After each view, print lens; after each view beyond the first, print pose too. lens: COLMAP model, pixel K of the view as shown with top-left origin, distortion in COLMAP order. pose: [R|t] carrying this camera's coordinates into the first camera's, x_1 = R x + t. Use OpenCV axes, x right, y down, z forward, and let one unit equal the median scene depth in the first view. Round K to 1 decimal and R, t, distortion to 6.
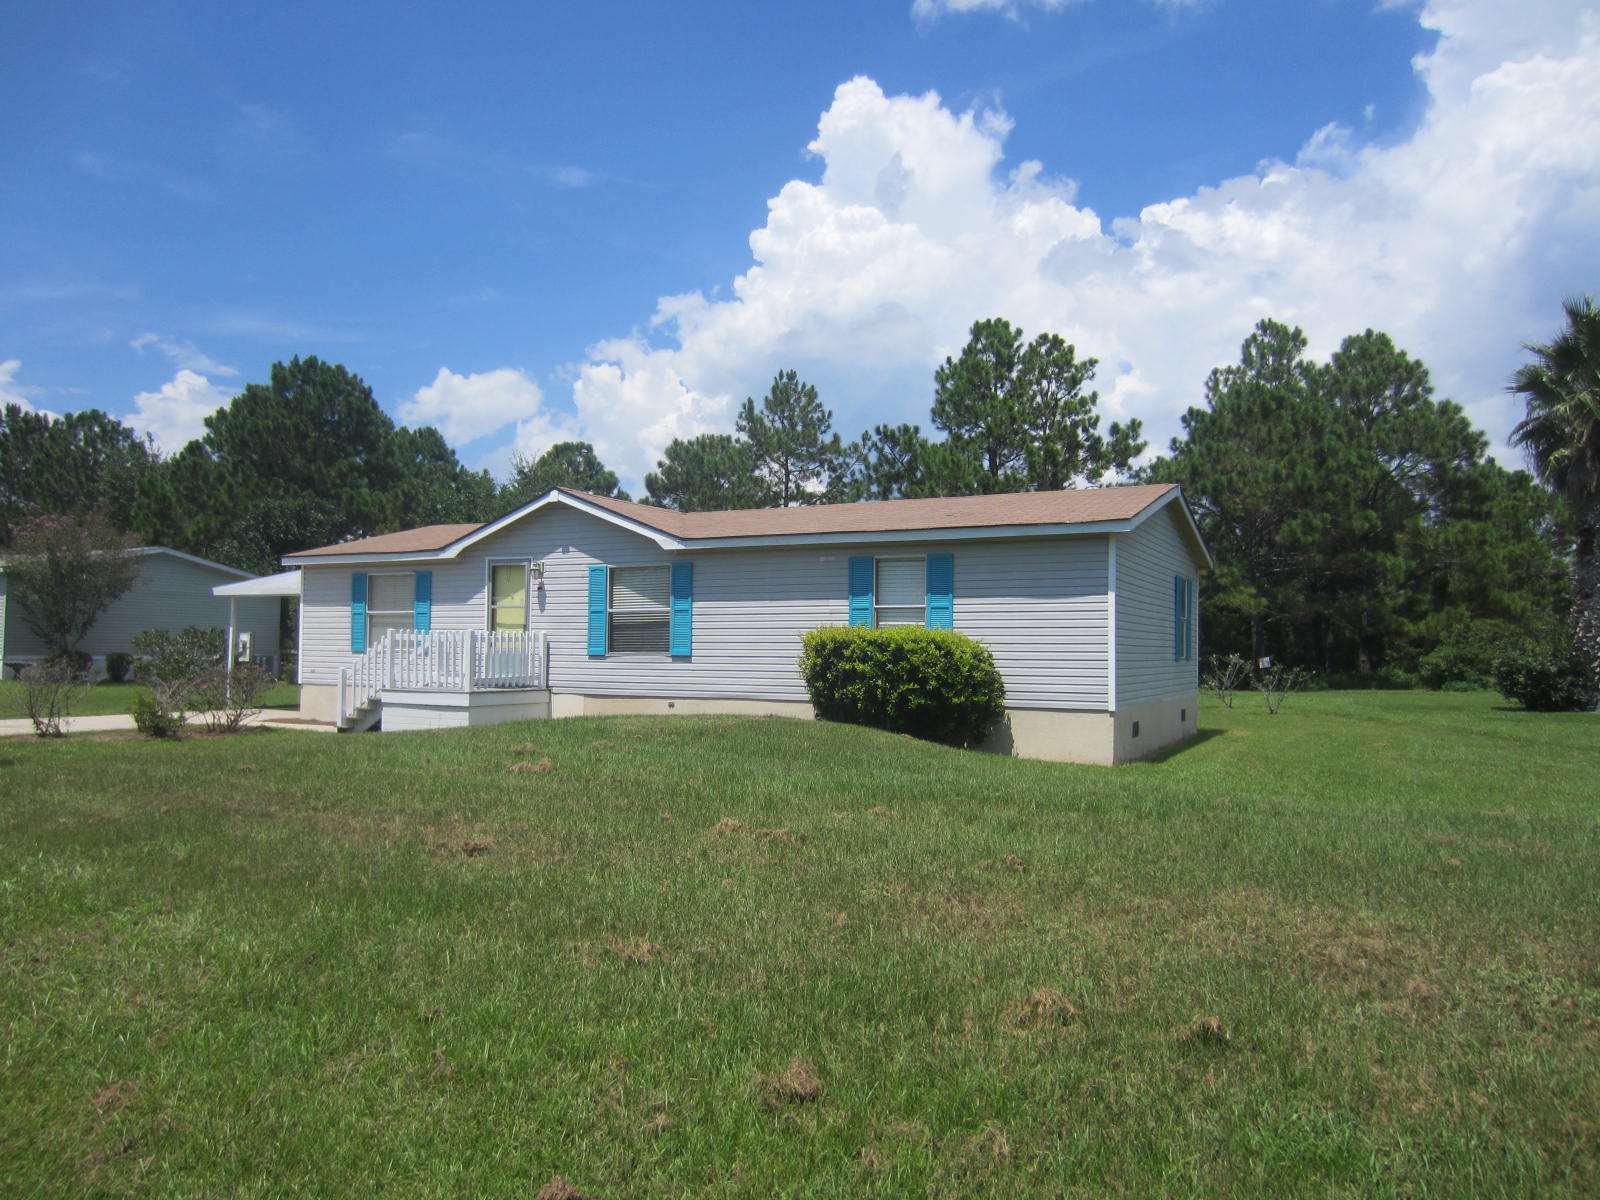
lens RADIAL K [[1102.8, 0, 800.0], [0, 1102.8, 600.0], [0, 0, 1]] dist [-0.000609, 0.002687]
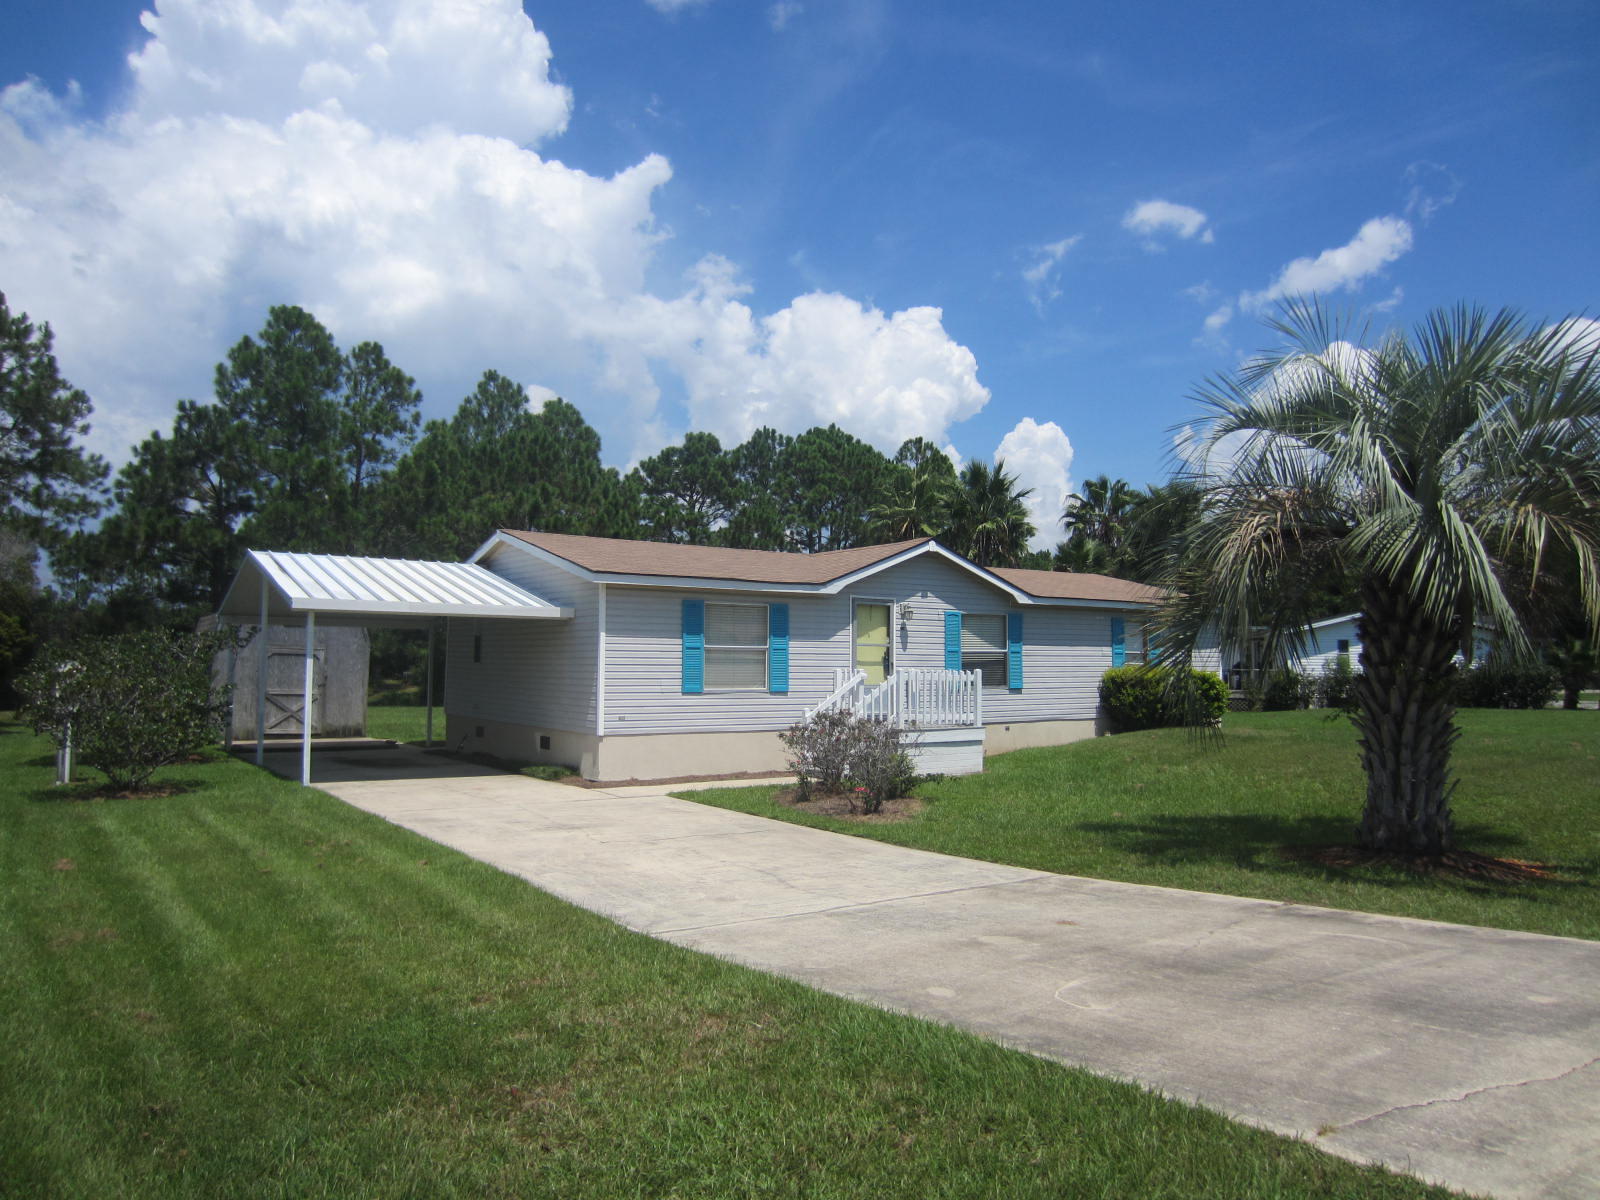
lens RADIAL K [[1102.8, 0, 800.0], [0, 1102.8, 600.0], [0, 0, 1]] dist [-0.000609, 0.002687]
pose [[0.469465, 0.045323, 0.881787, -1.242111], [-0.038456, 0.998784, -0.030862, -0.001309], [-0.882113, -0.019421, 0.470637, 0.590950]]
